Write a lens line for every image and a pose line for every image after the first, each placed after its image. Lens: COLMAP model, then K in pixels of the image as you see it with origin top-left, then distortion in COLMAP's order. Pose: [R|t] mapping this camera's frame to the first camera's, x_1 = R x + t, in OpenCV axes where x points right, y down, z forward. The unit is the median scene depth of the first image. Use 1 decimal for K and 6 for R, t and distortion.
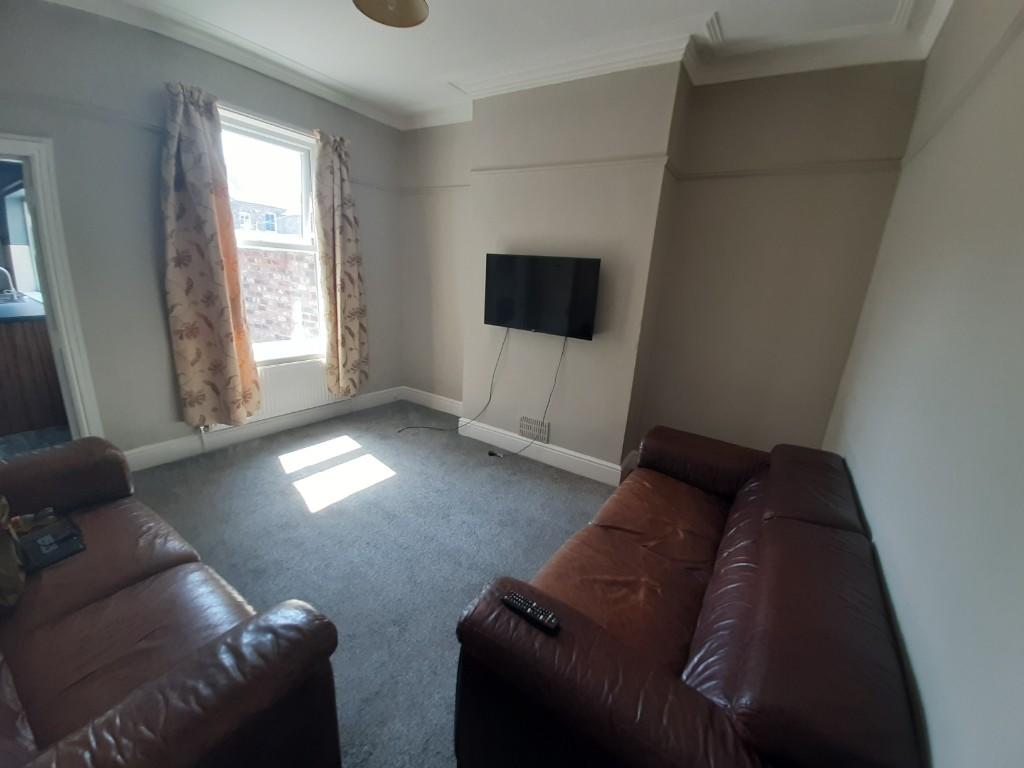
lens RADIAL K [[405.9, 0, 532.9], [0, 405.9, 377.5], [0, 0, 1]] dist [0.000147, -0.015421]
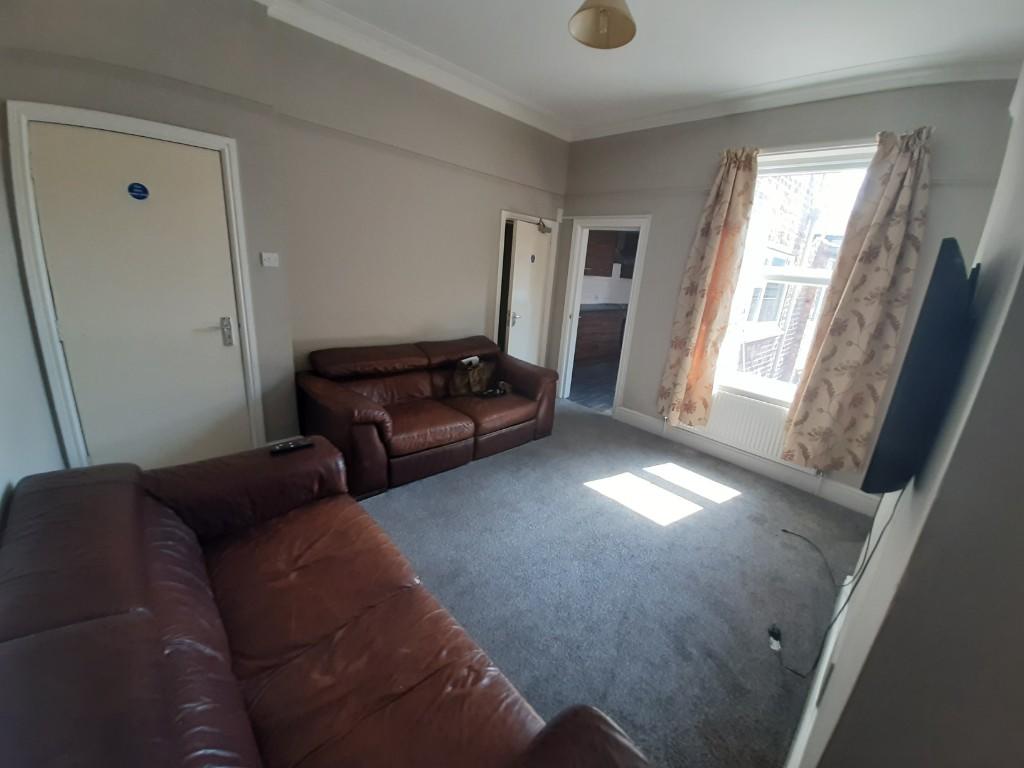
lens RADIAL K [[405.9, 0, 532.9], [0, 405.9, 377.5], [0, 0, 1]] dist [0.000147, -0.015421]
pose [[-0.239229, 0.164328, -0.956957, 0.475699], [-0.334067, 0.911474, 0.240031, -0.155288], [0.911684, 0.377110, -0.163154, 0.745684]]
